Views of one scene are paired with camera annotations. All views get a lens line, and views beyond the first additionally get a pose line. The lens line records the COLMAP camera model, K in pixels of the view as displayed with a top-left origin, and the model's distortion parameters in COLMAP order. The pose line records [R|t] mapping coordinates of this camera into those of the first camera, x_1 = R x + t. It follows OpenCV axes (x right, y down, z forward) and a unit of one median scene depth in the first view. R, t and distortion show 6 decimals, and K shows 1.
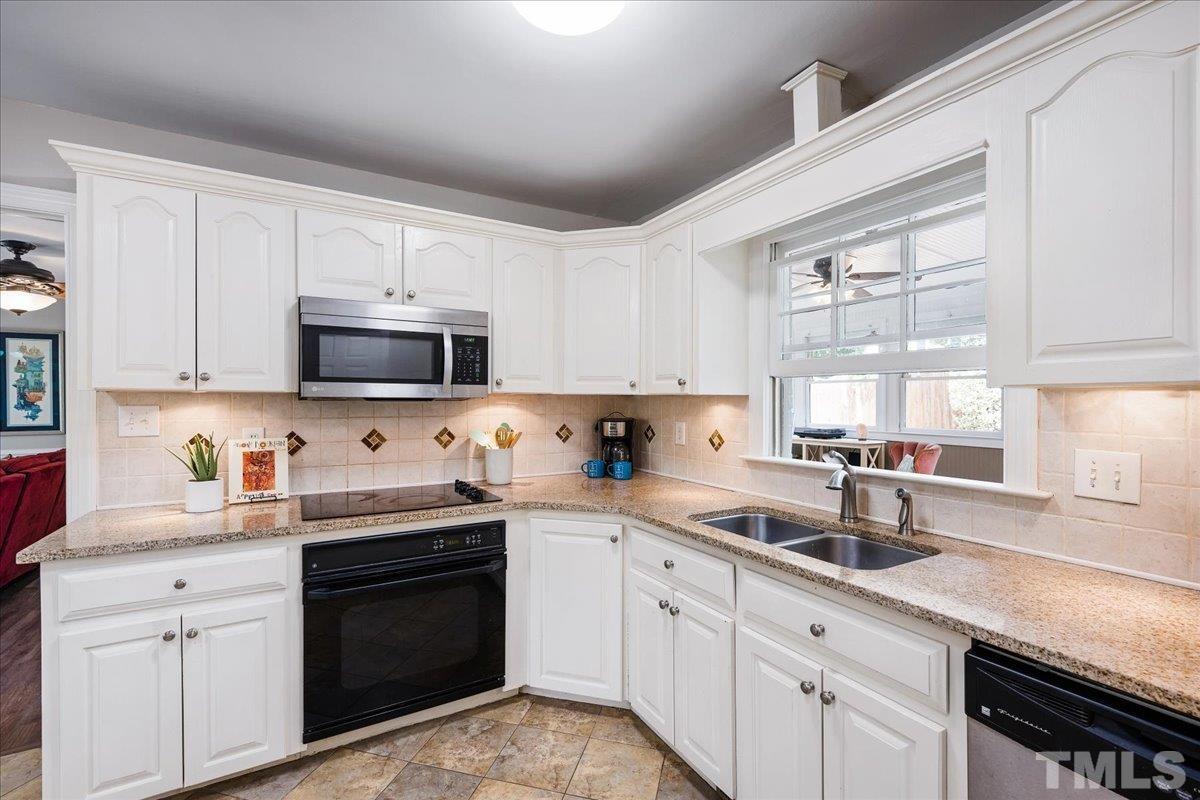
lens RADIAL K [[521.3, 0, 600.1], [0, 521.3, 400.9], [0, 0, 1]] dist [0.000096, 0.000723]
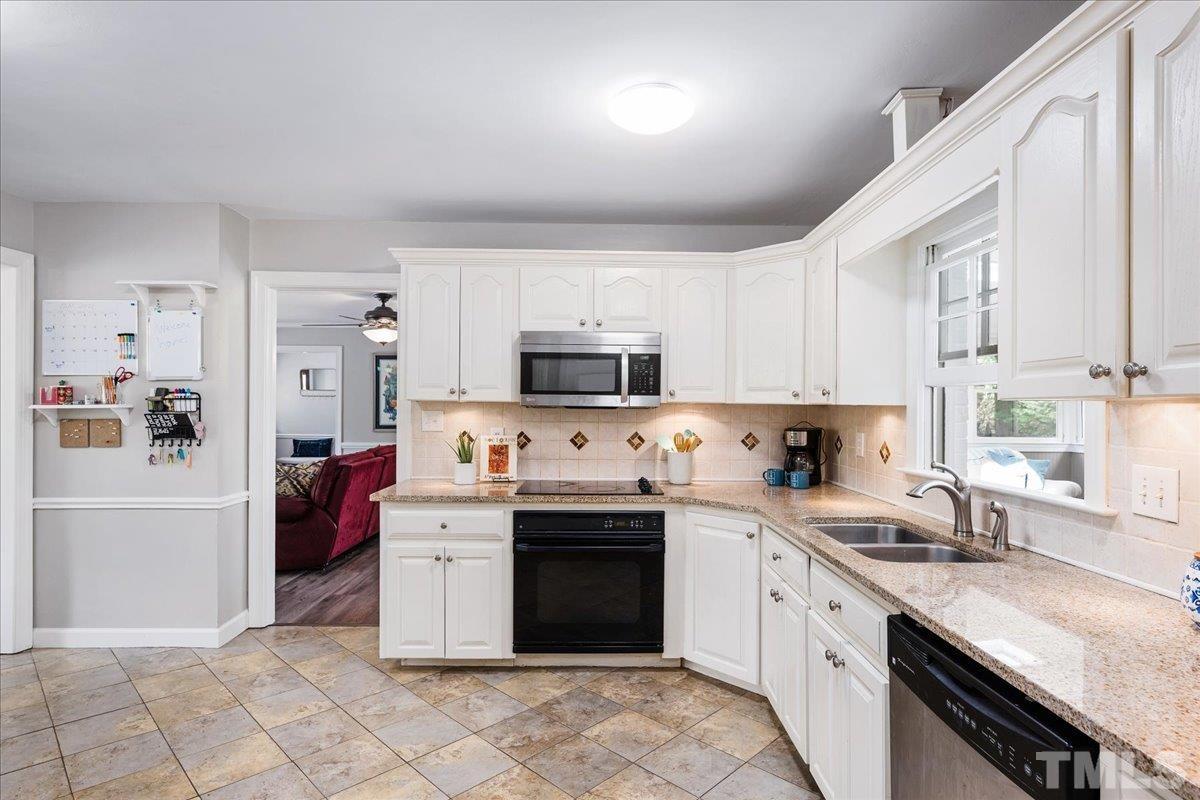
lens RADIAL K [[611.0, 0, 605.2], [0, 611.0, 404.0], [0, 0, 1]] dist [0.001477, -0.001509]
pose [[0.875595, 0.003346, -0.483033, 0.383957], [-0.007335, 0.999953, -0.006370, -0.002319], [0.482989, 0.009121, 0.875579, -0.284151]]
